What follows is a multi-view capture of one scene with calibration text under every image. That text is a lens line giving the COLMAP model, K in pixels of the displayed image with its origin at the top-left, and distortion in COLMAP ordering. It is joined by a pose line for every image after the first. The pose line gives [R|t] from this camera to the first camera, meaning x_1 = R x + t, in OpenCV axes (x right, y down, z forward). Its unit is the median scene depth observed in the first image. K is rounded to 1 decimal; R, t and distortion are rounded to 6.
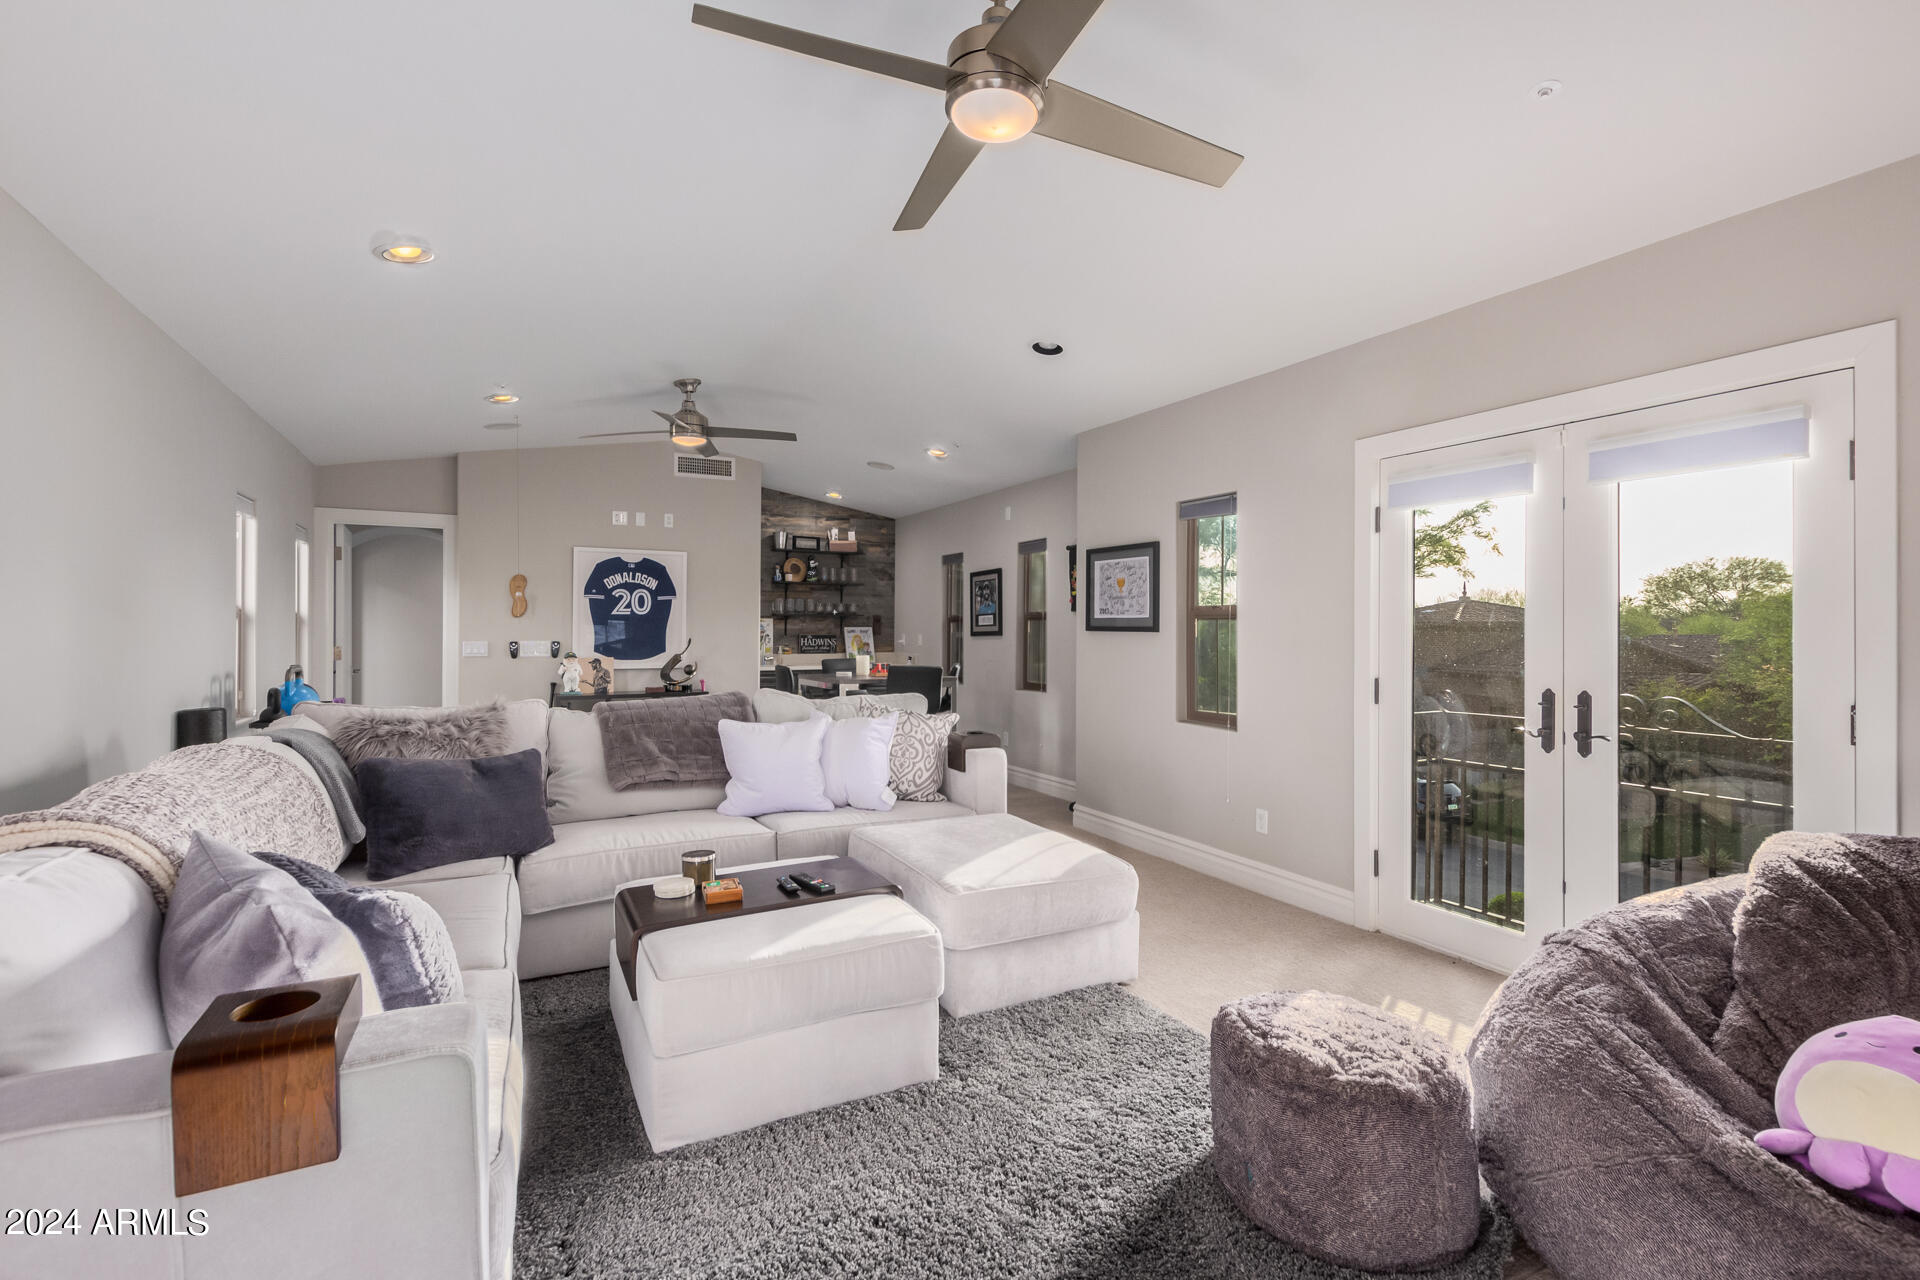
lens RADIAL K [[885.5, 0, 969.4], [0, 885.5, 638.6], [0, 0, 1]] dist [0.006742, -0.000695]
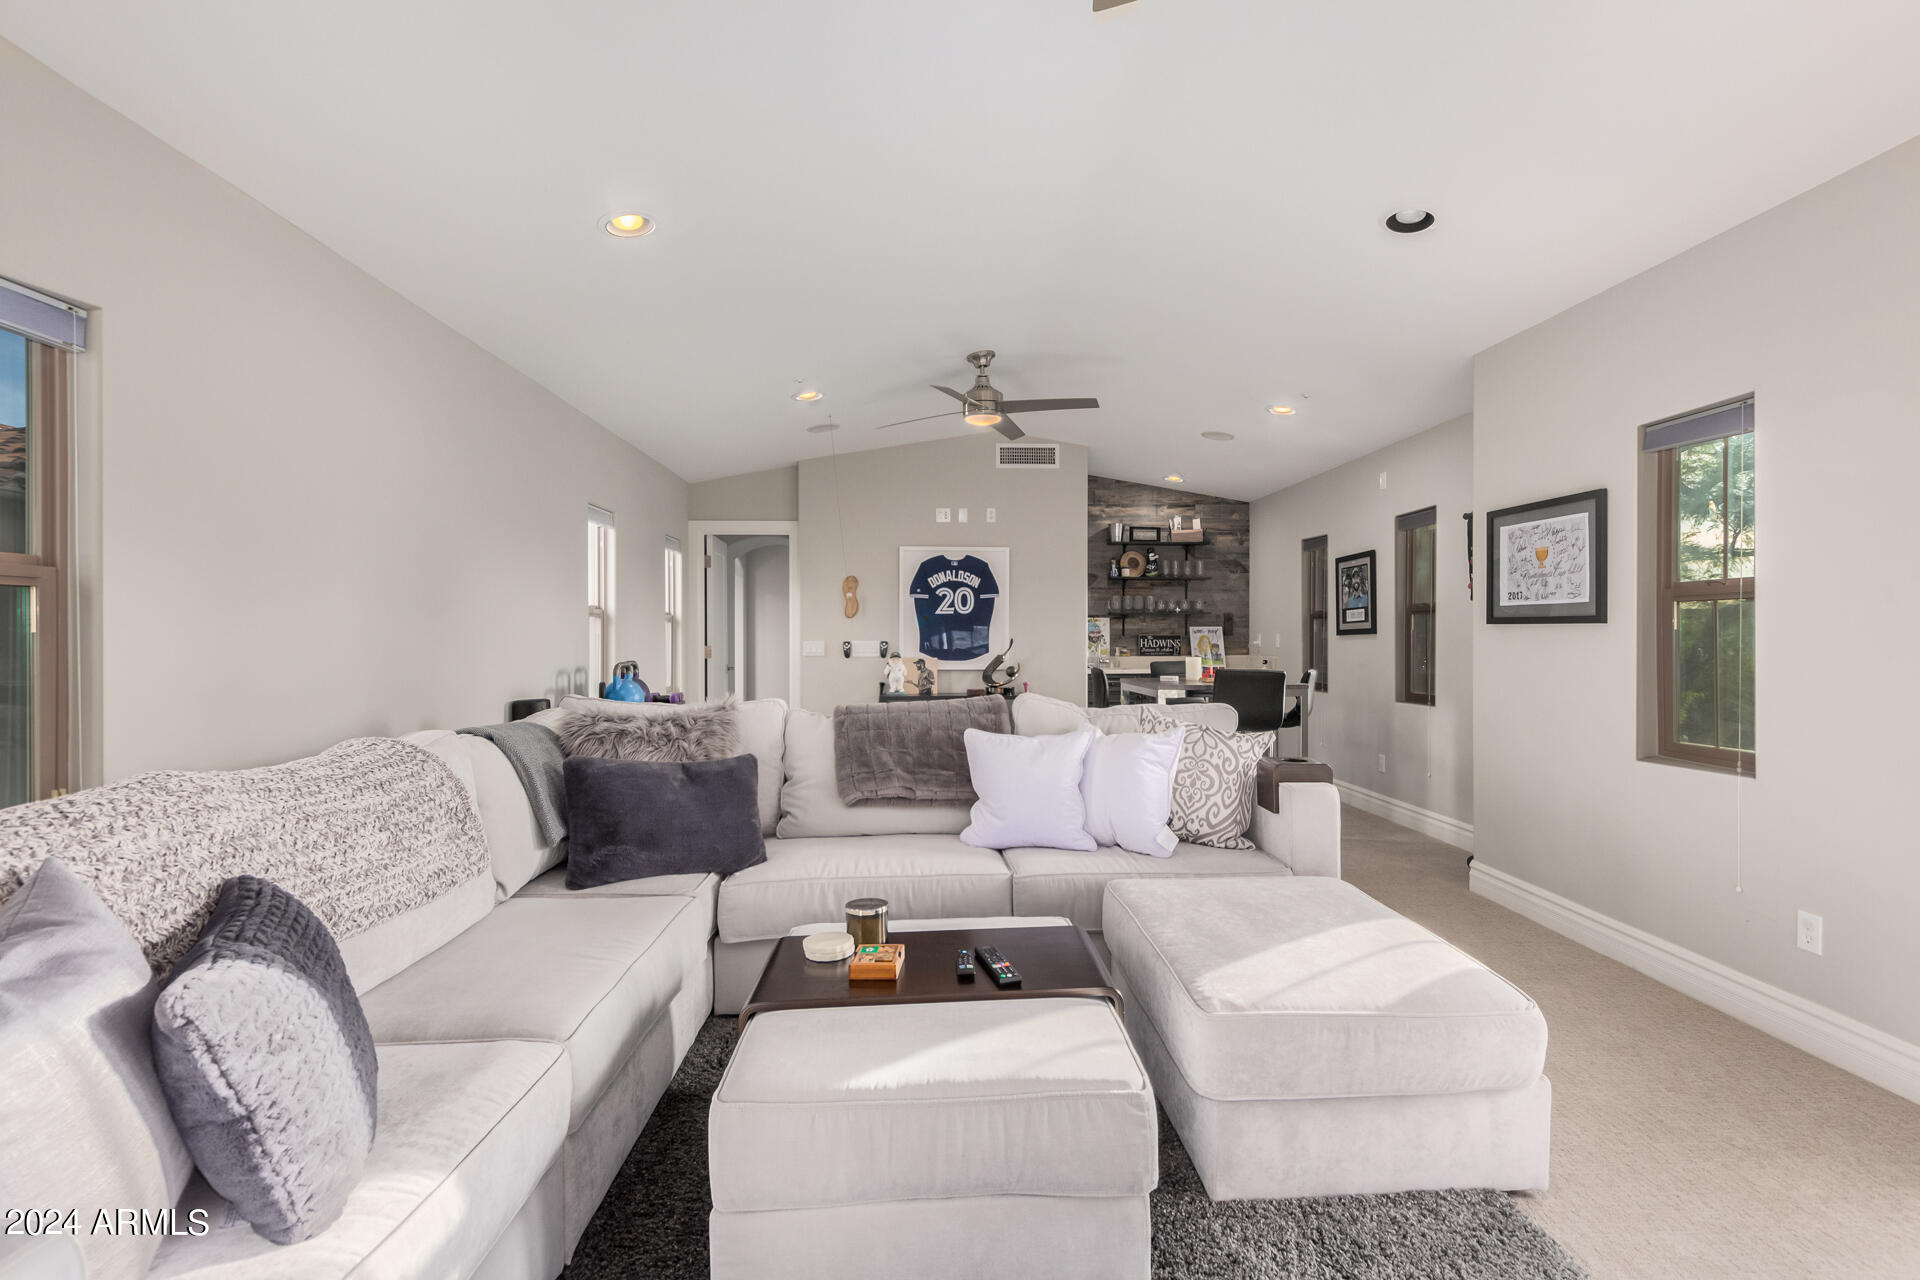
lens RADIAL K [[885.5, 0, 969.4], [0, 885.5, 638.6], [0, 0, 1]] dist [0.006742, -0.000695]
pose [[0.909506, -0.002500, -0.415684, 0.049742], [-0.000067, 0.999981, -0.006162, 0.008012], [0.415692, 0.005632, 0.909488, 0.168137]]
